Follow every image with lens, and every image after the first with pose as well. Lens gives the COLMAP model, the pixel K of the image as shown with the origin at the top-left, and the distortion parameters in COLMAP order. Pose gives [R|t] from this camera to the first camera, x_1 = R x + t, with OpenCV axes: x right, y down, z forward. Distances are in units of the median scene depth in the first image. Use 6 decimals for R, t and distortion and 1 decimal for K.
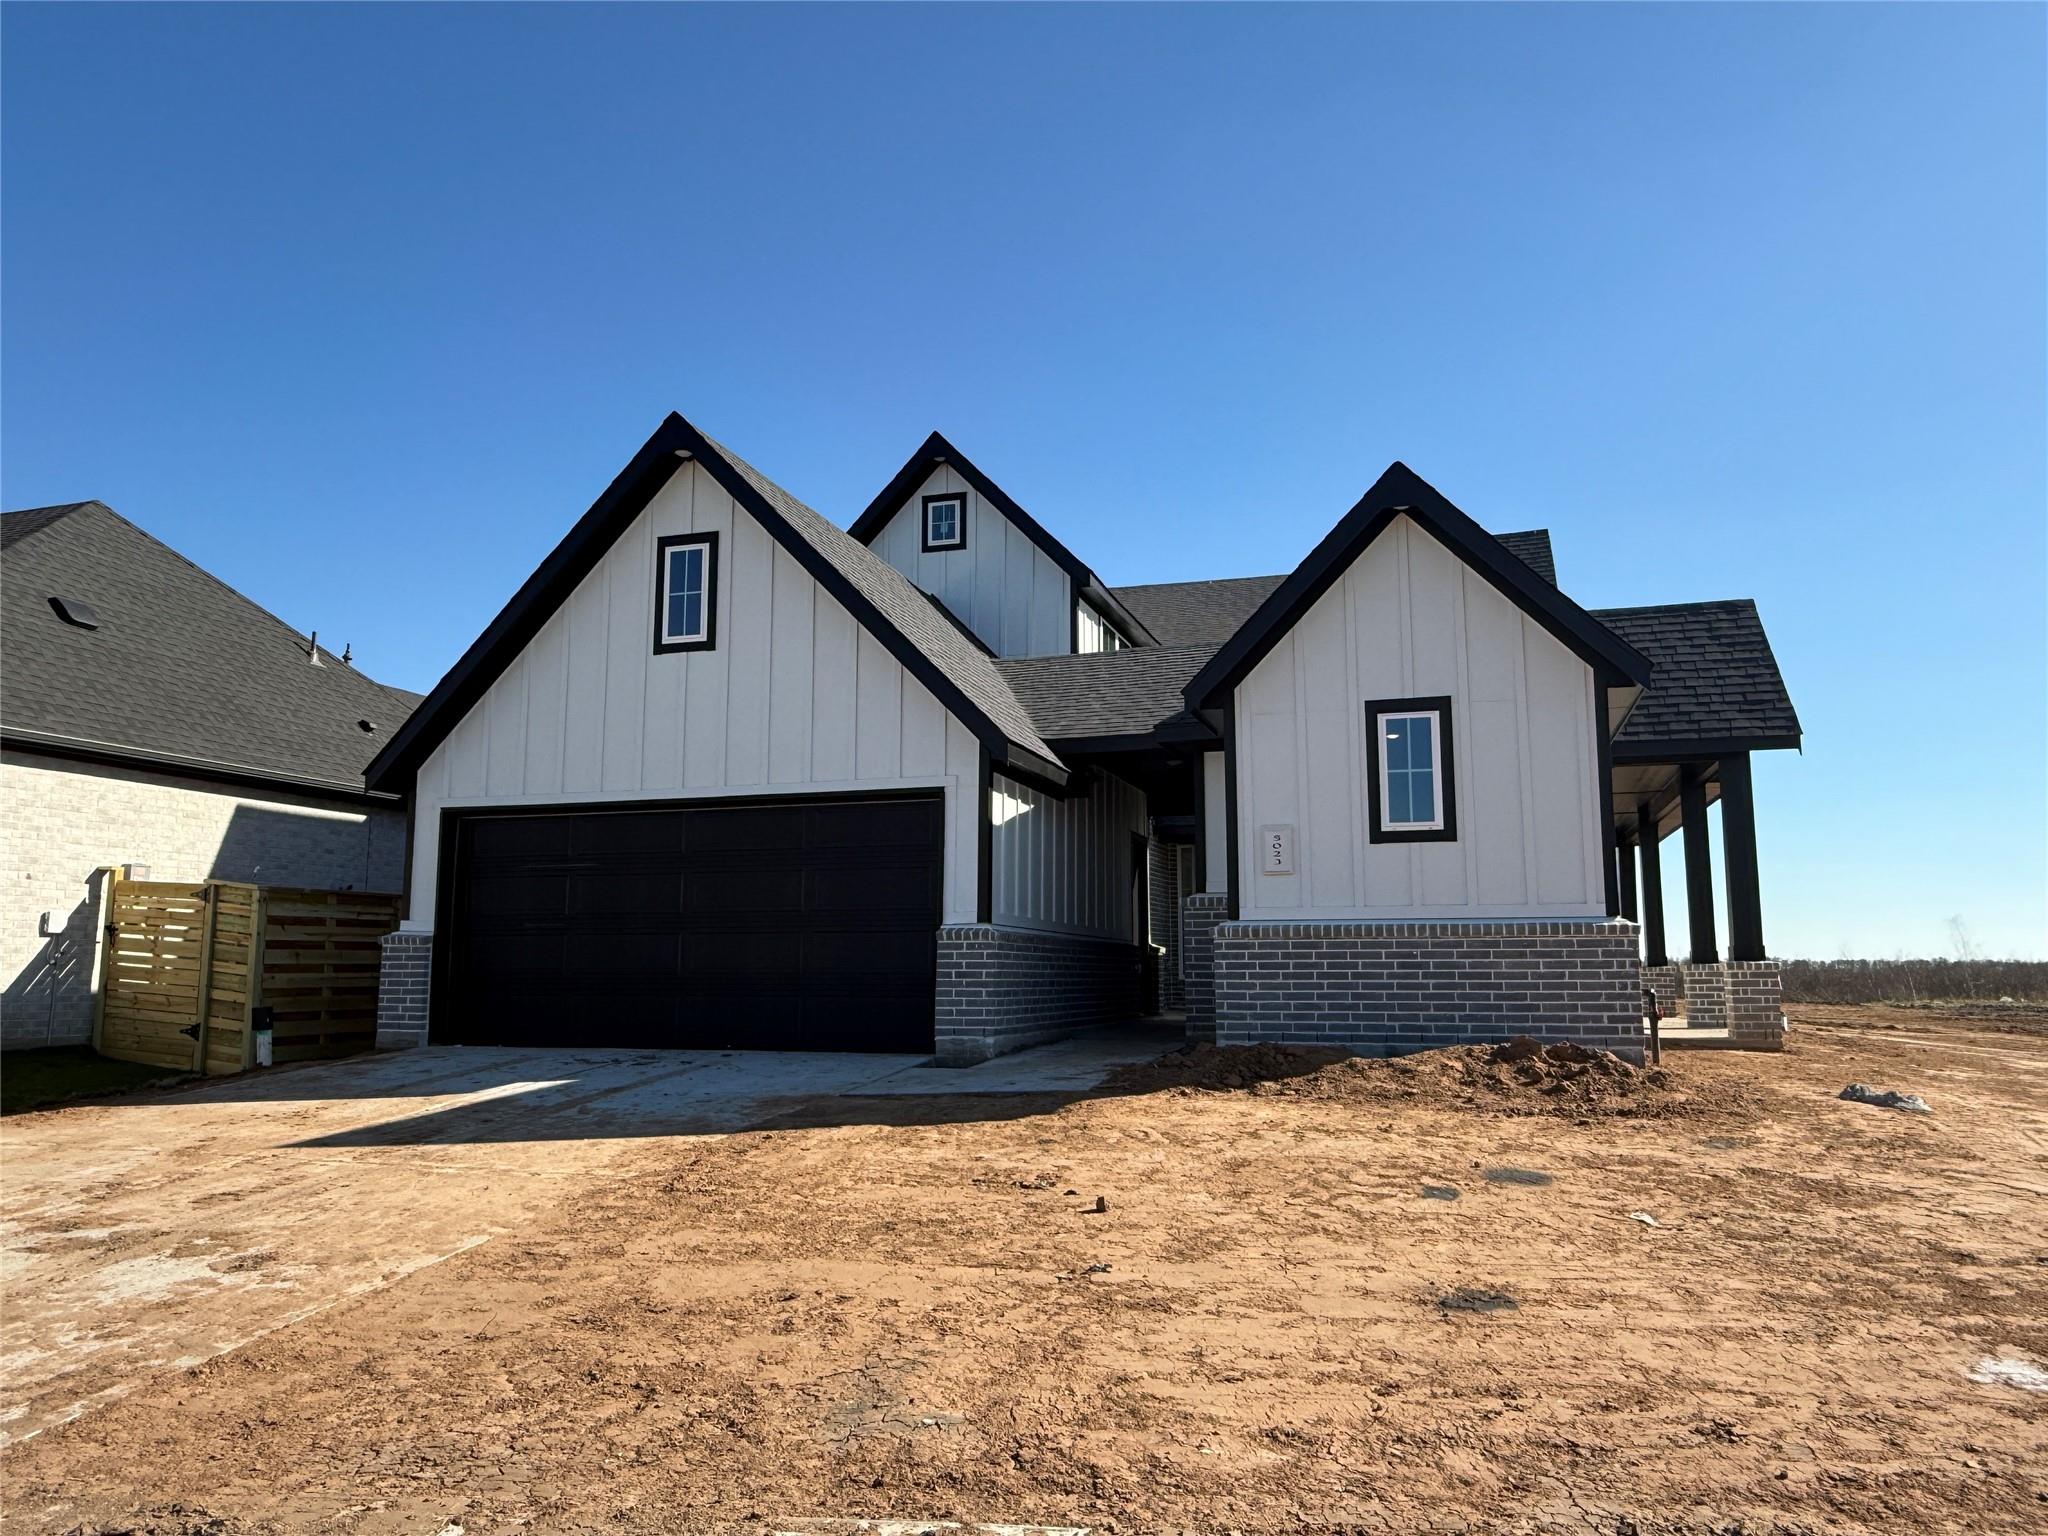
lens RADIAL K [[1449.0, 0, 1022.9], [0, 1449.0, 760.1], [0, 0, 1]] dist [-0.001055, -0.002638]
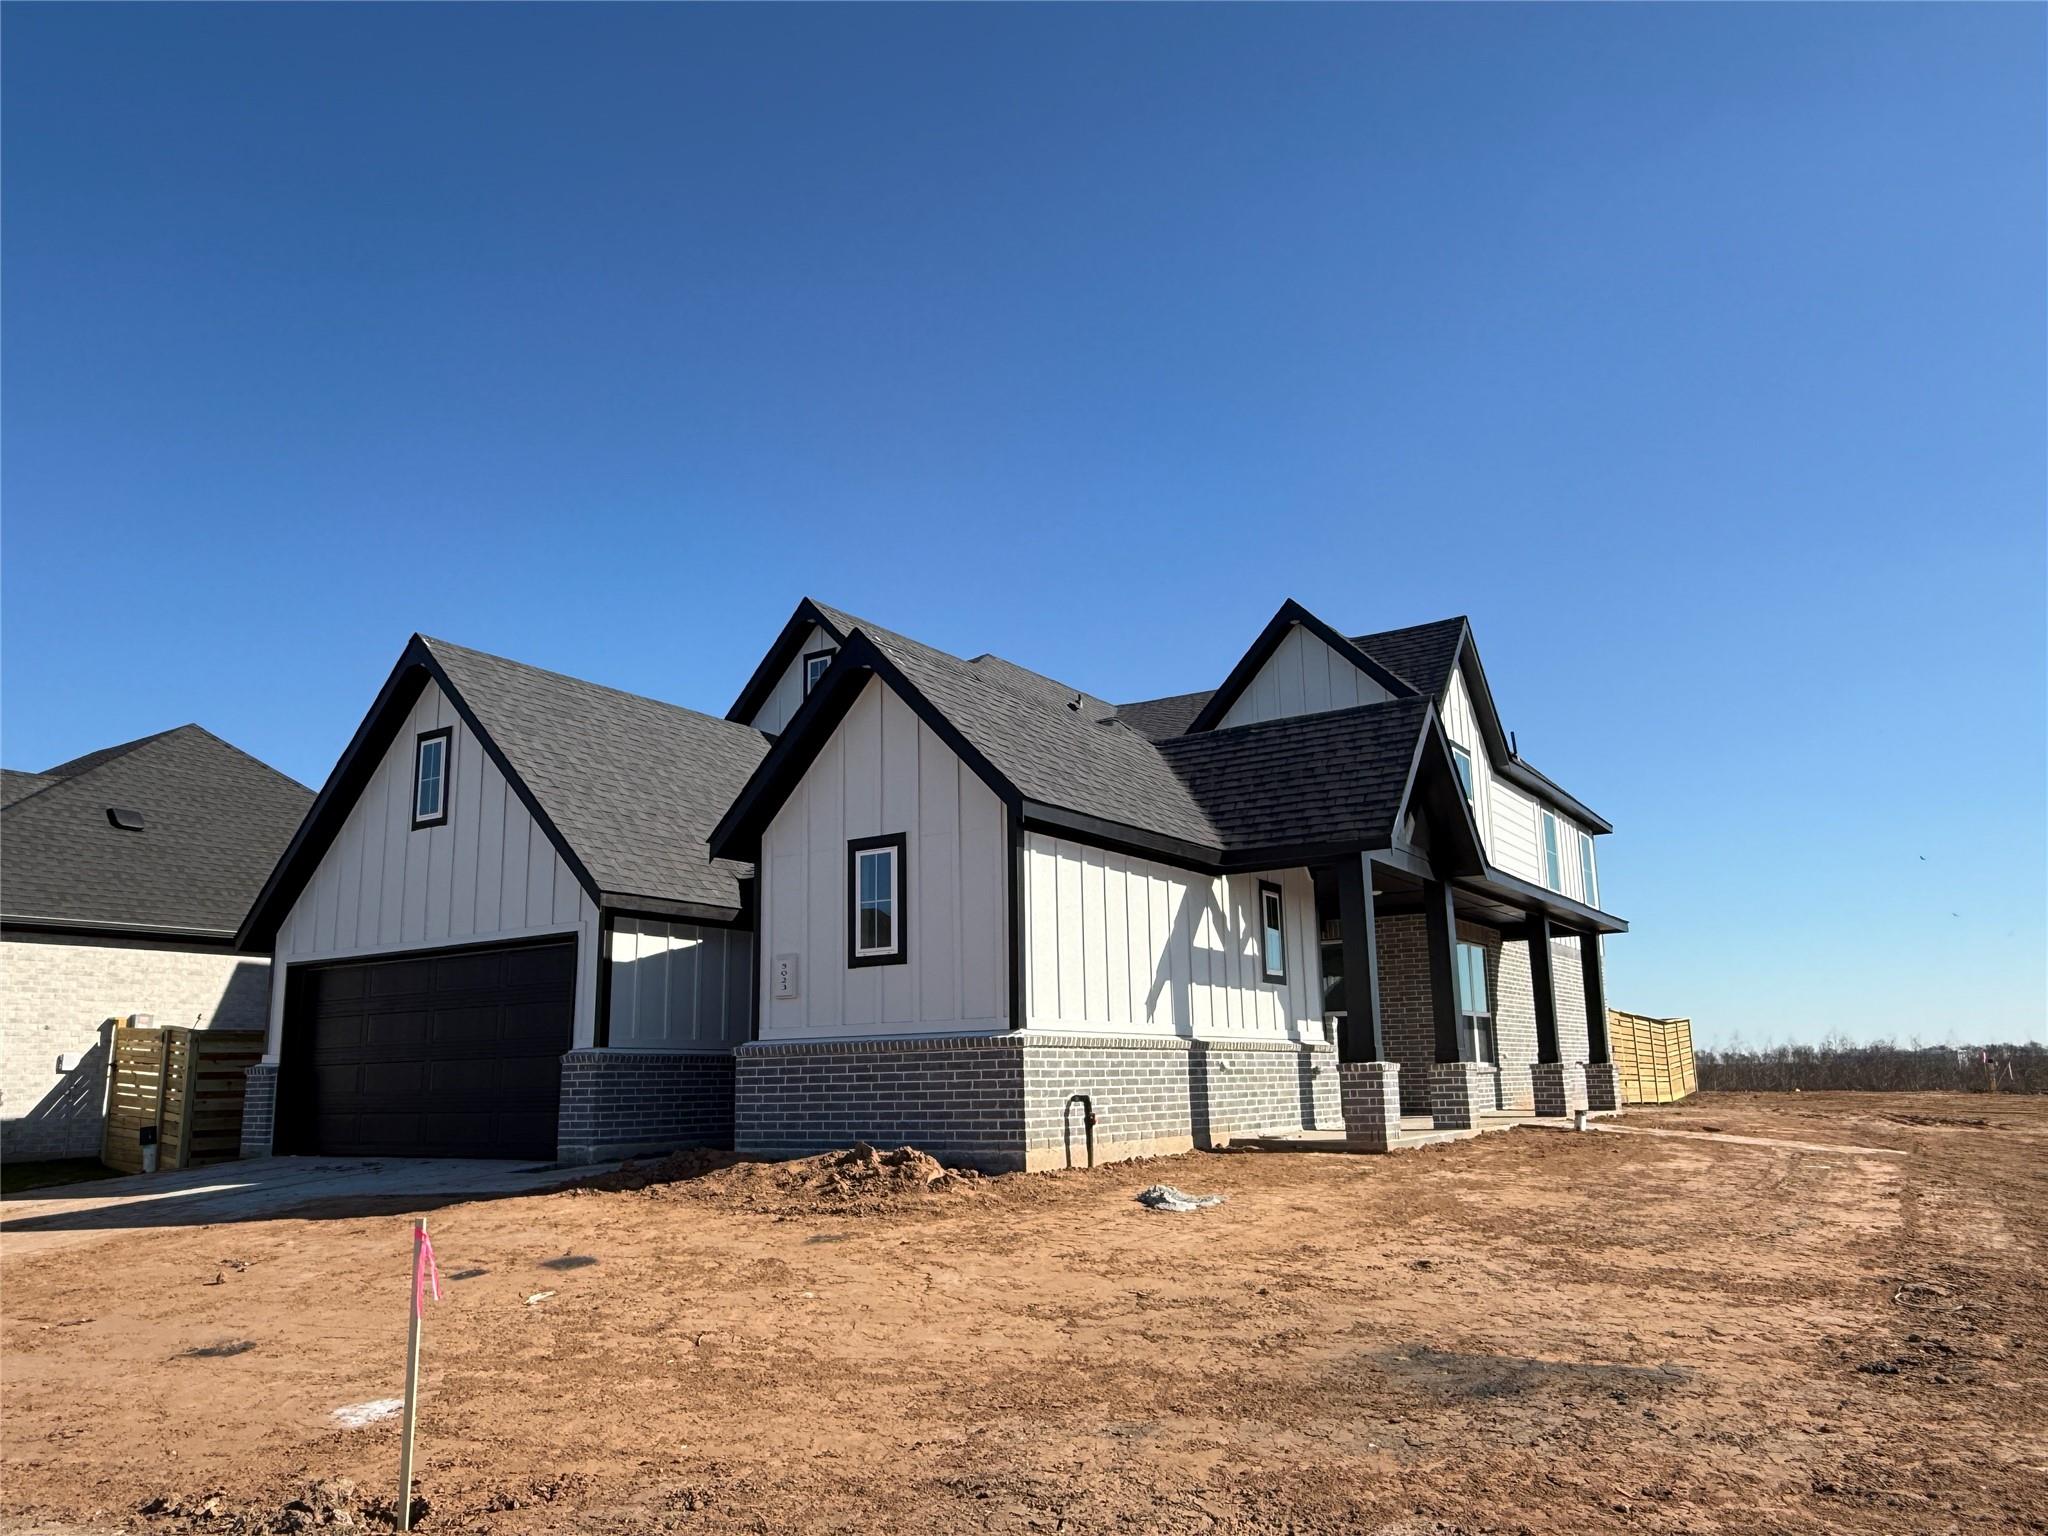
lens RADIAL K [[1449.0, 0, 1025.3], [0, 1449.0, 780.0], [0, 0, 1]] dist [-0.001055, -0.002638]
pose [[0.961860, -0.074987, -0.263062, 0.546393], [0.060112, 0.996128, -0.064159, -0.005867], [0.266855, 0.045899, 0.962643, -0.038080]]
